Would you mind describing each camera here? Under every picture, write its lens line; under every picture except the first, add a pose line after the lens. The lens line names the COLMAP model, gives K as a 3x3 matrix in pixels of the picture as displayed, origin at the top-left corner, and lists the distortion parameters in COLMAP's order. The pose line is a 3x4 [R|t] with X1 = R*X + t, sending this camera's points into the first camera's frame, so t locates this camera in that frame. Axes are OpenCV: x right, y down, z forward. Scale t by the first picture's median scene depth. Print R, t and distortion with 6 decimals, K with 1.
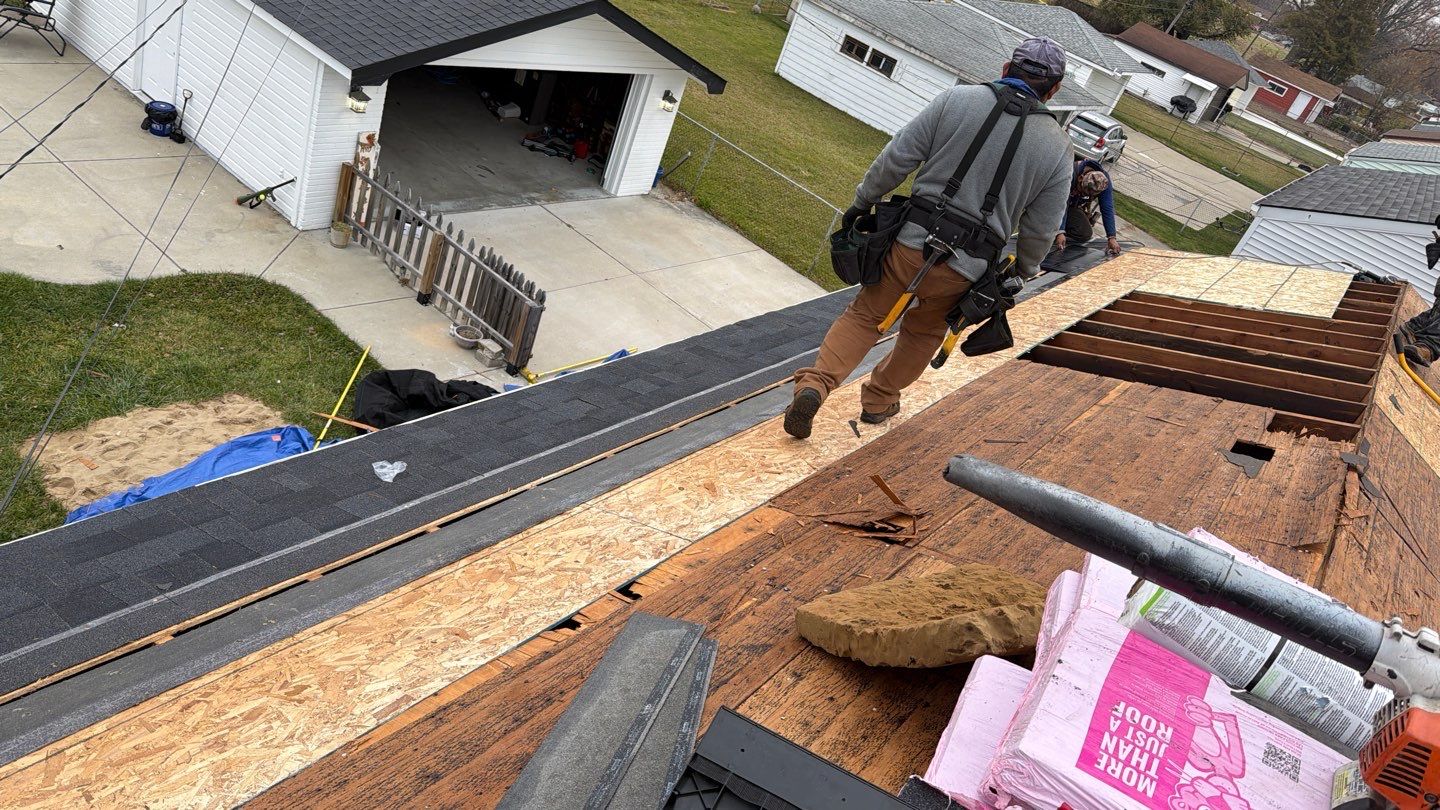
lens RADIAL K [[1022.7, 0, 727.0], [0, 1022.7, 413.6], [0, 0, 1]] dist [0.064732, -0.083961]
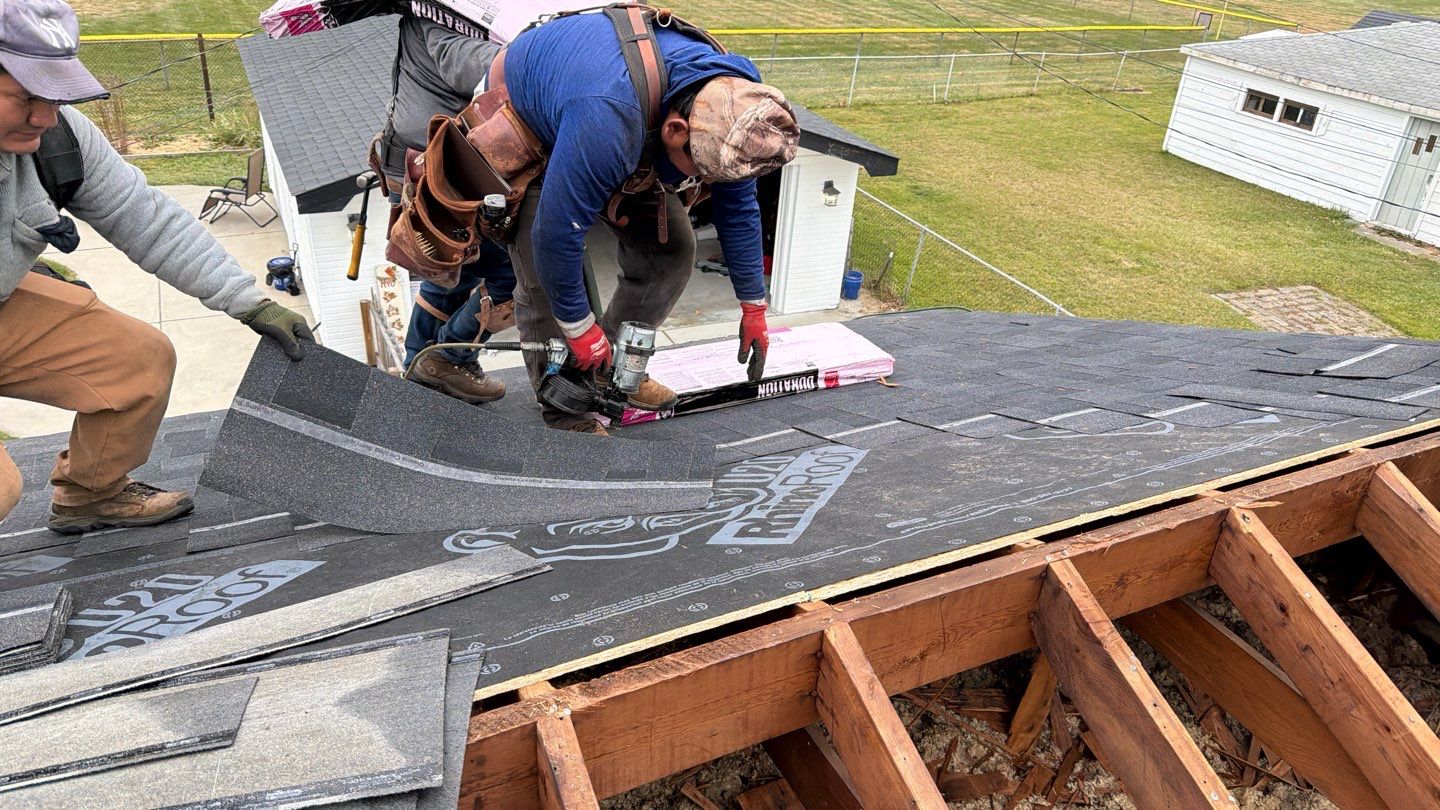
lens RADIAL K [[1022.7, 0, 720.9], [0, 1022.7, 397.4], [0, 0, 1]] dist [0.064732, -0.083961]
pose [[0.864147, -0.037866, -0.501812, 0.178758], [-0.034215, 0.990437, -0.133657, -0.022295], [0.502075, 0.132669, 0.854588, 0.190832]]
